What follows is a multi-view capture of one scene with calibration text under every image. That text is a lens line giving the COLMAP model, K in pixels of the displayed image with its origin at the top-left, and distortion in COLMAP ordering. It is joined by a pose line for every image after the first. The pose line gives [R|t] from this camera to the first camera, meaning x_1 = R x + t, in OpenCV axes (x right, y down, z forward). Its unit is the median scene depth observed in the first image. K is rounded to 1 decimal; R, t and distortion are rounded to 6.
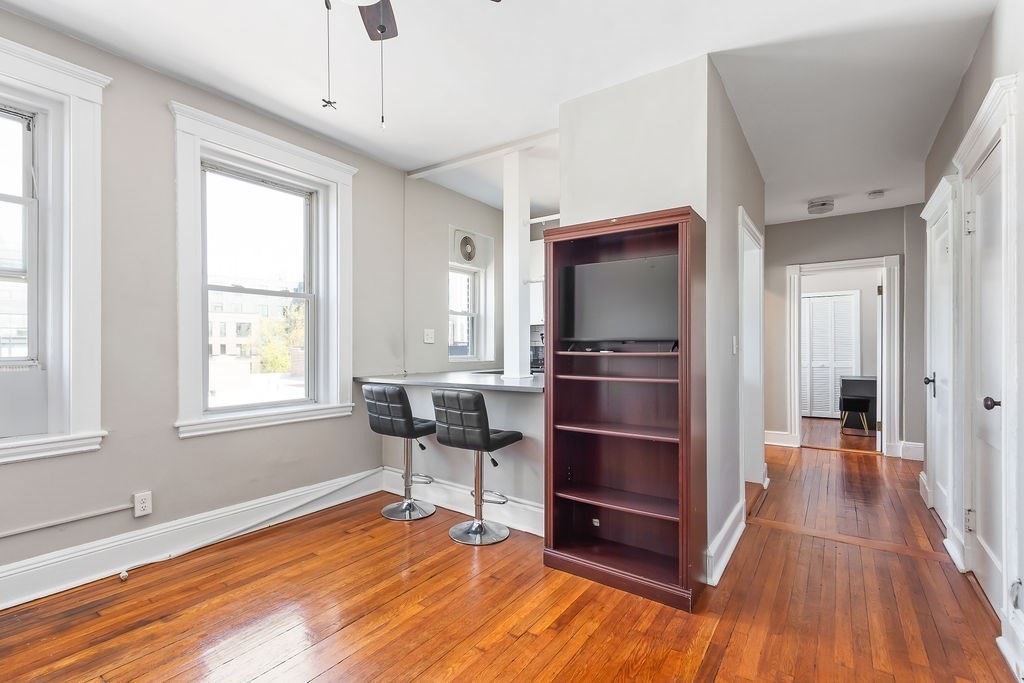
lens RADIAL K [[466.7, 0, 510.7], [0, 466.7, 347.1], [0, 0, 1]] dist [-0.000106, -0.000122]
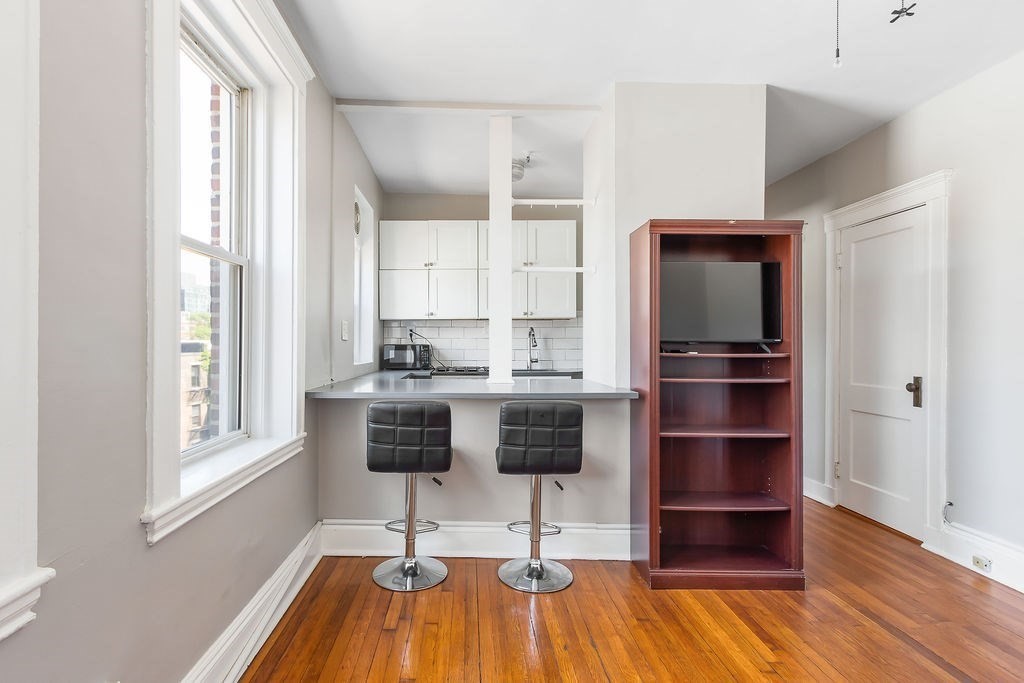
lens RADIAL K [[480.3, 0, 512.5], [0, 480.3, 344.6], [0, 0, 1]] dist [0.000003, -0.000292]
pose [[0.808935, 0.005599, 0.587872, -0.659783], [-0.005779, 0.999982, -0.001572, -0.003684], [-0.587870, -0.002126, 0.808953, 0.383967]]
